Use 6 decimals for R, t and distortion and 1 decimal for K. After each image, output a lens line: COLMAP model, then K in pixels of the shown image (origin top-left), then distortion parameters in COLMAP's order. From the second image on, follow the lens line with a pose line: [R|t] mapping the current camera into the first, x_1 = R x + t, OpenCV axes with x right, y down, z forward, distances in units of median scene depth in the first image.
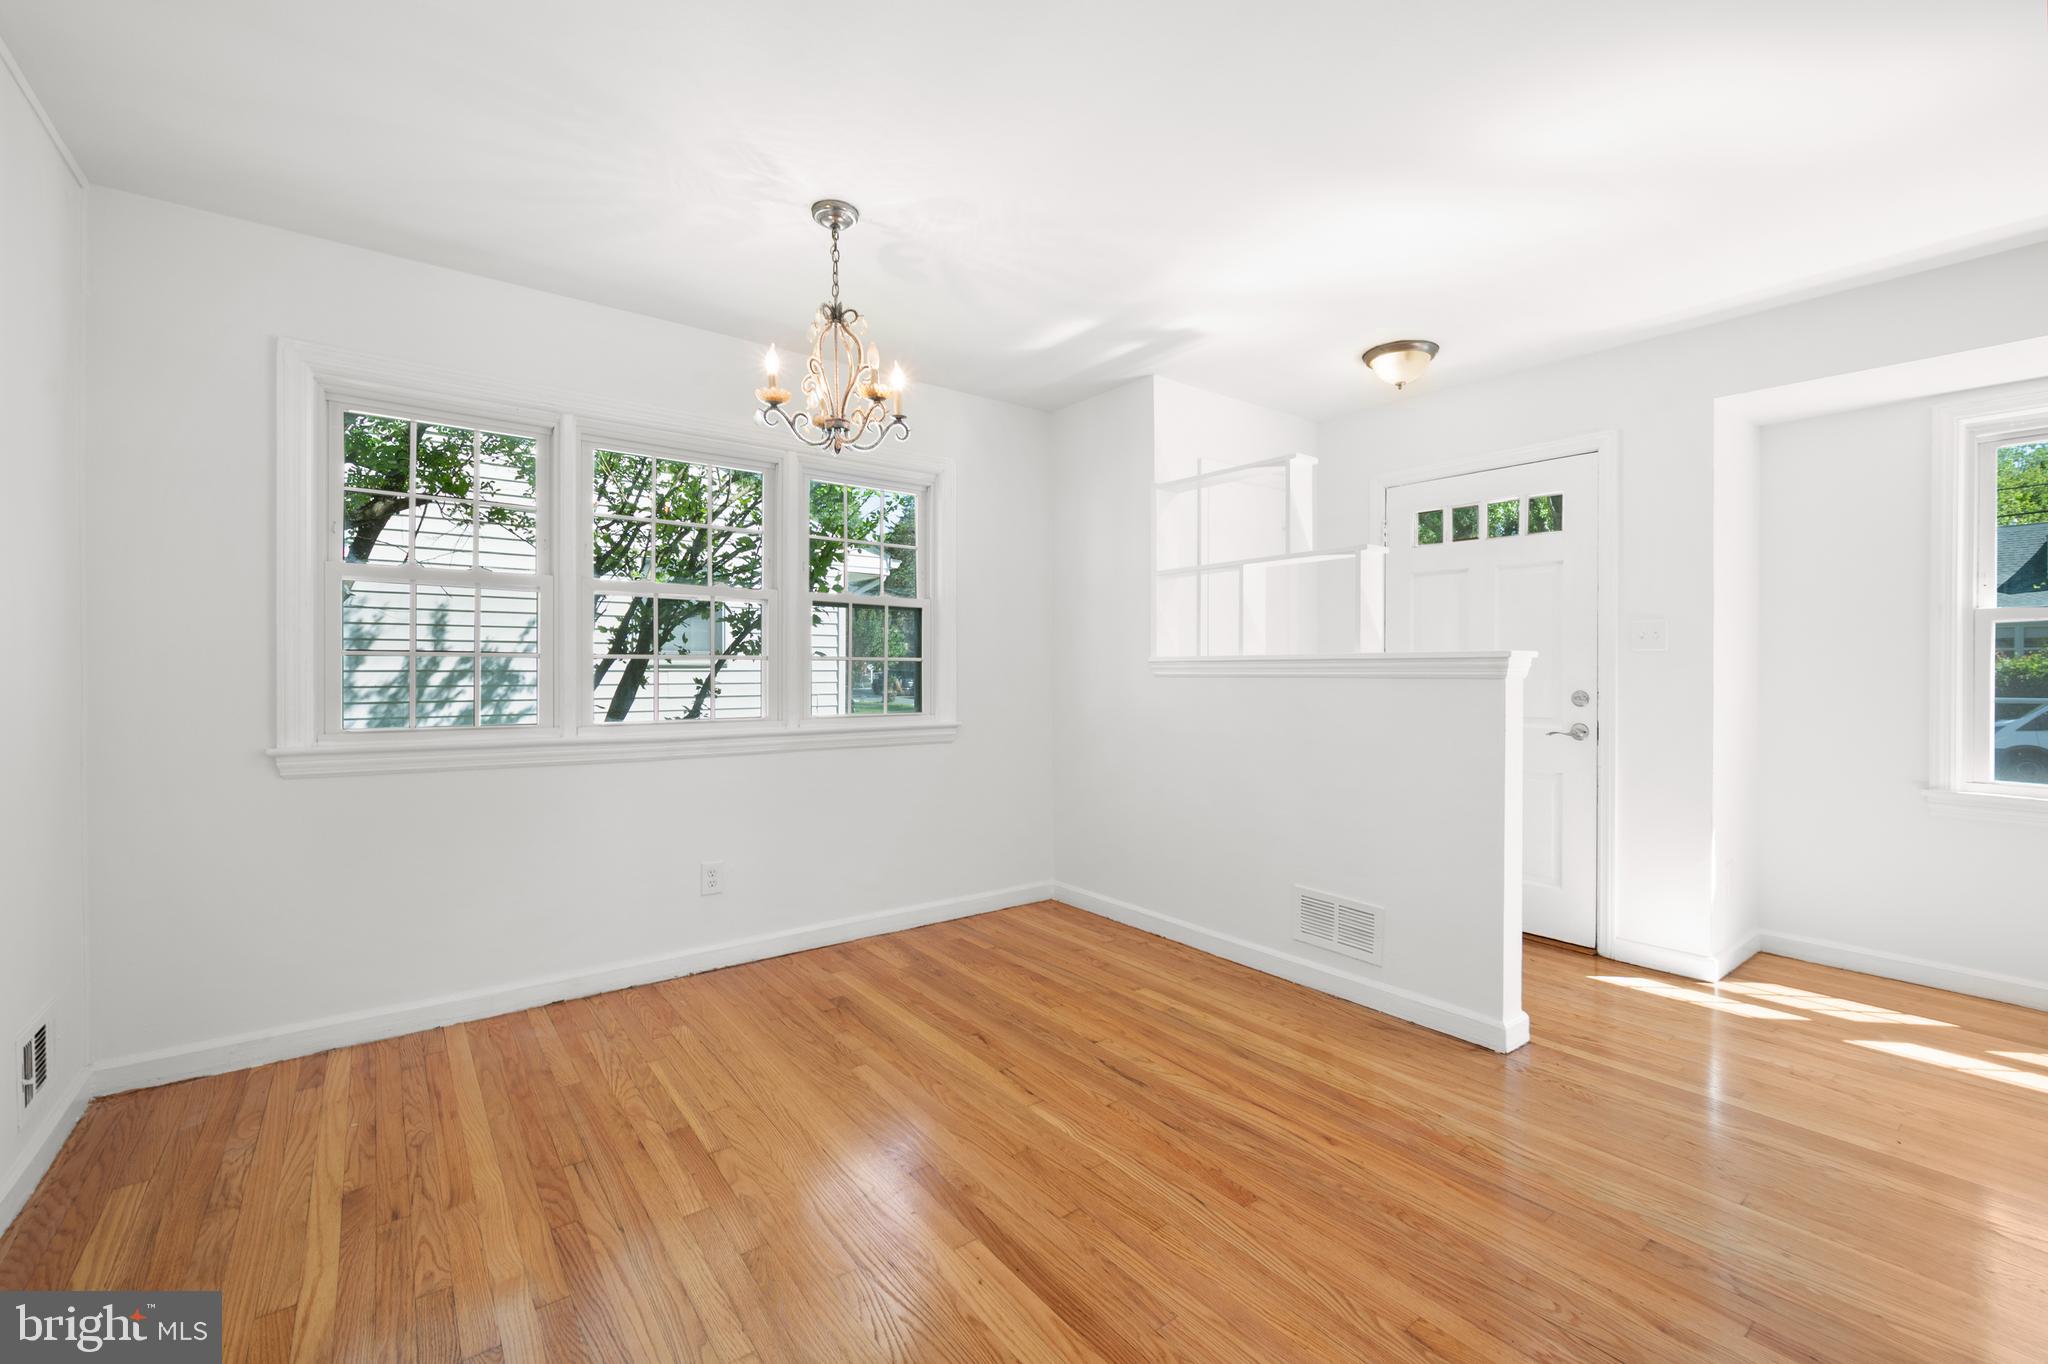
lens RADIAL K [[854.9, 0, 1031.2], [0, 854.9, 669.2], [0, 0, 1]] dist [-0.000378, -0.000182]
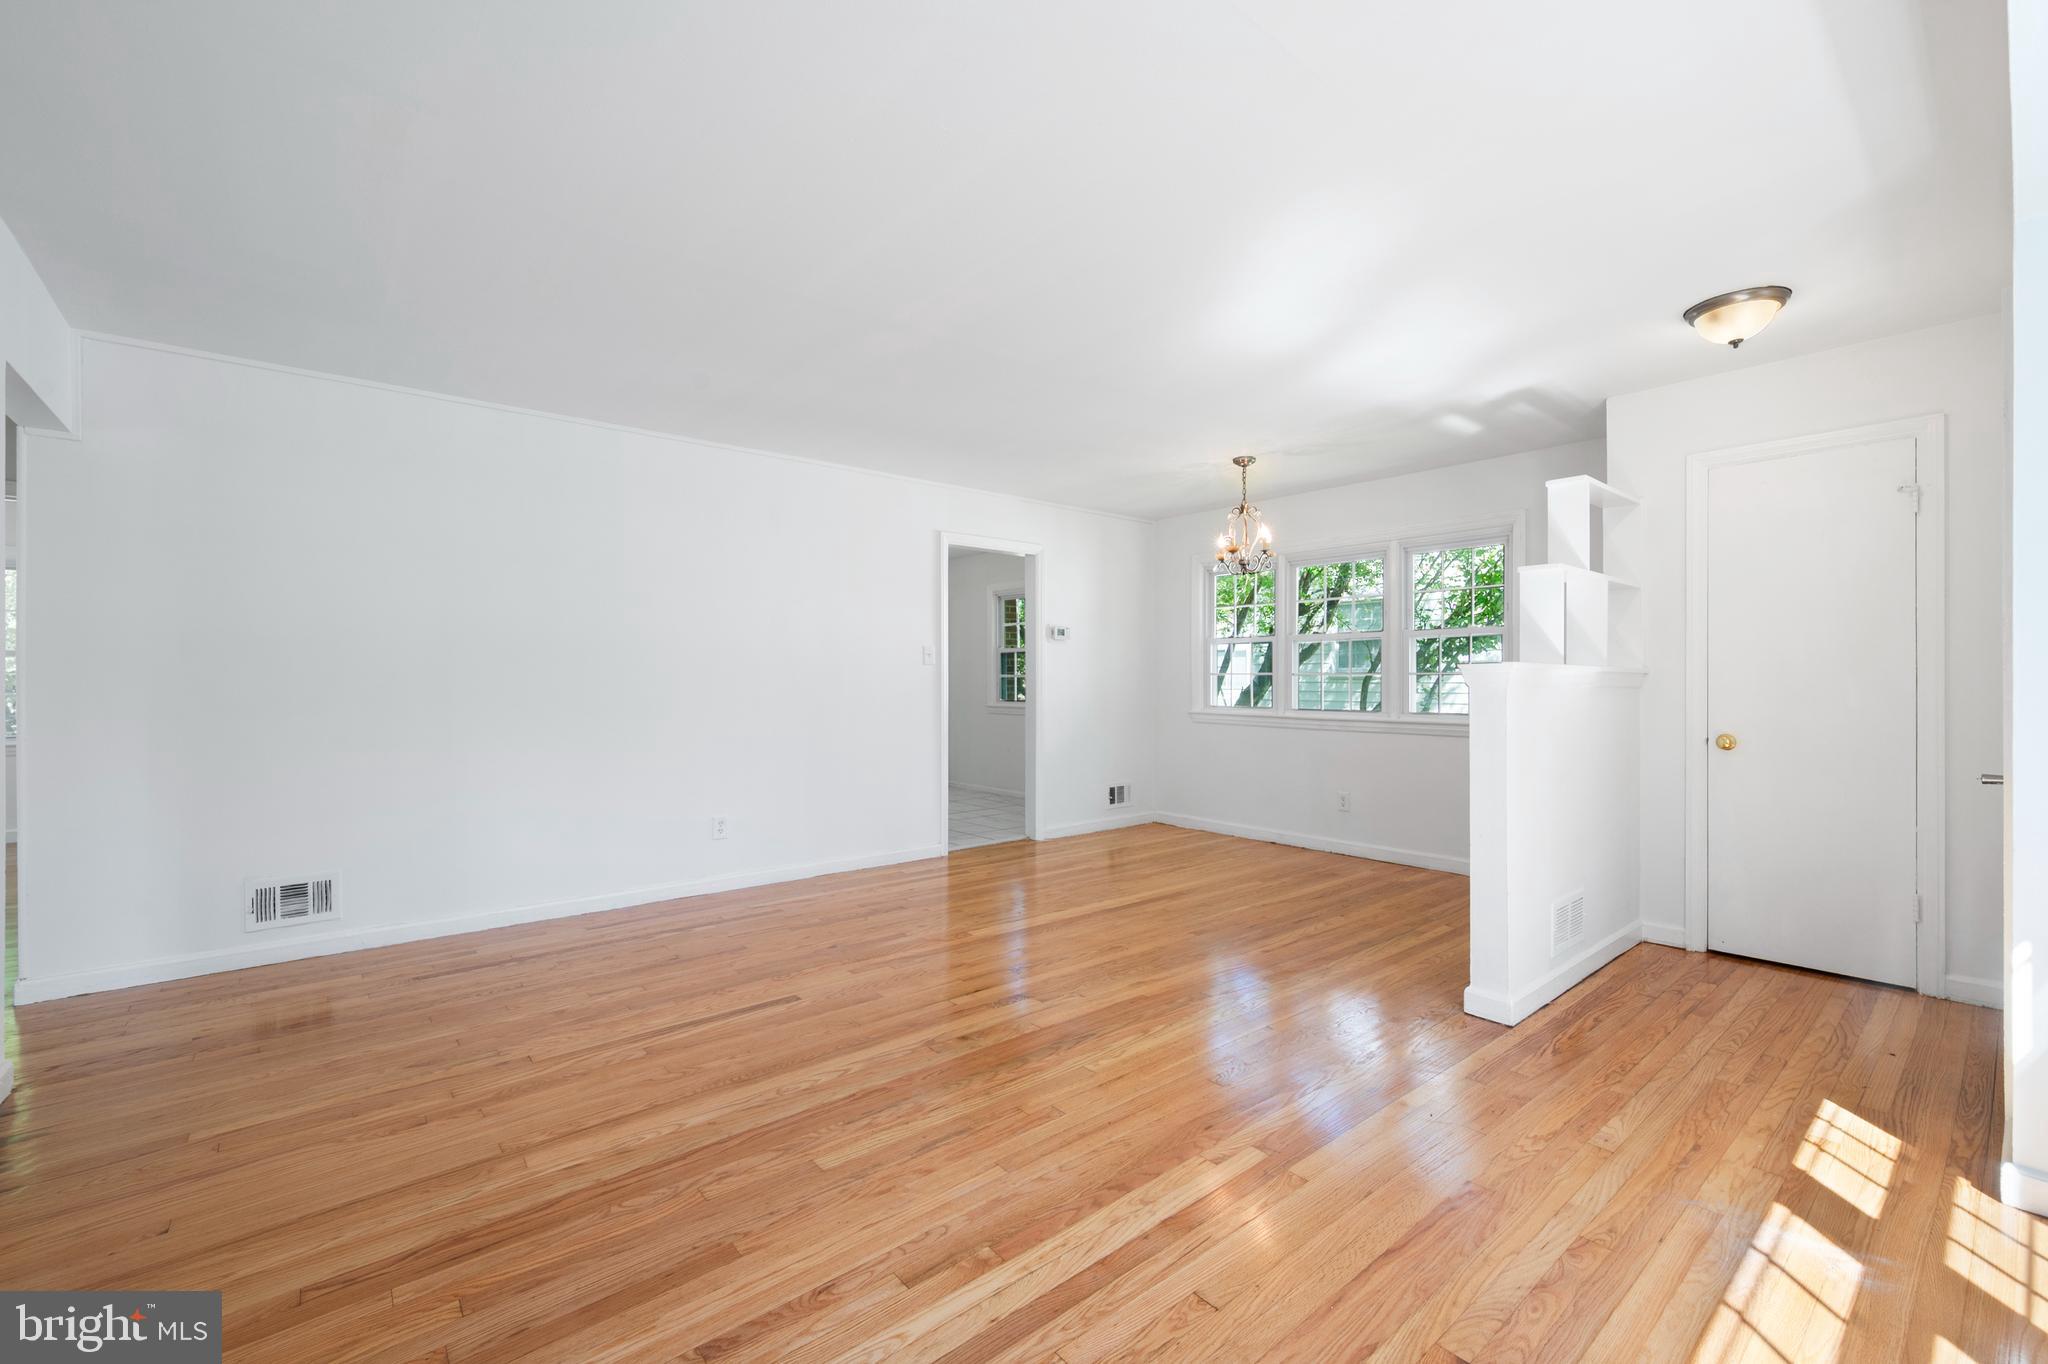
lens RADIAL K [[852.6, 0, 1024.0], [0, 852.6, 682.0], [0, 0, 1]] dist [0.002339, 0.000103]
pose [[0.040841, 0.000357, -0.999166, 1.437001], [-0.001101, 0.999999, 0.000312, 0.002983], [0.999165, 0.001088, 0.040841, 0.305360]]
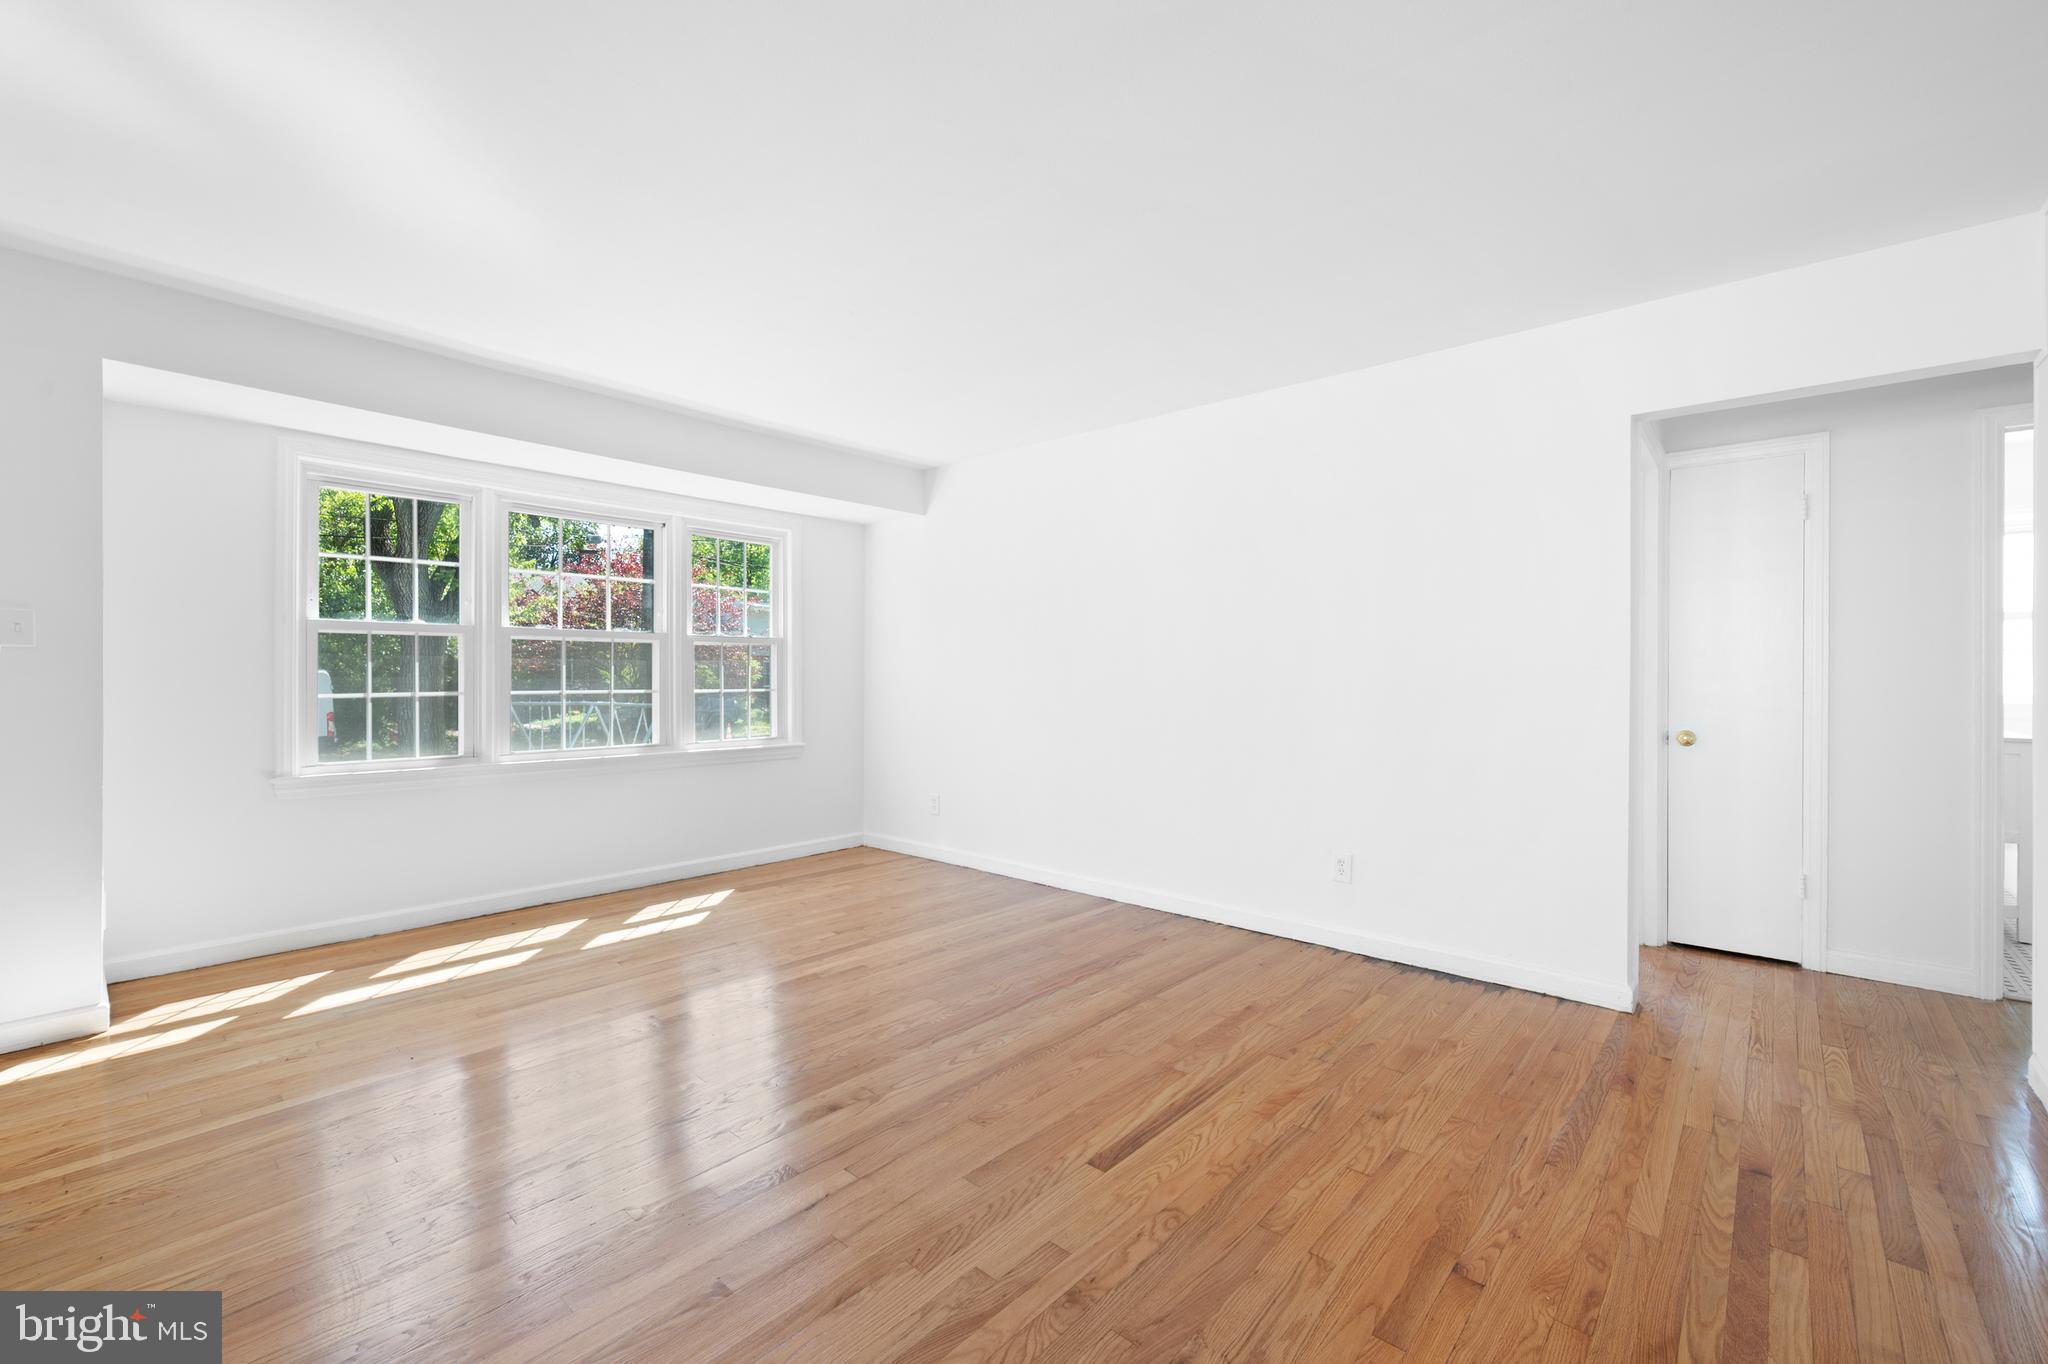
lens RADIAL K [[848.7, 0, 1018.3], [0, 848.7, 675.1], [0, 0, 1]] dist [0.003773, 0.000018]
pose [[-0.184403, -0.006272, 0.982831, -0.235559], [-0.003298, 0.999978, 0.005763, -0.003830], [-0.982845, -0.002179, -0.184420, 0.258003]]
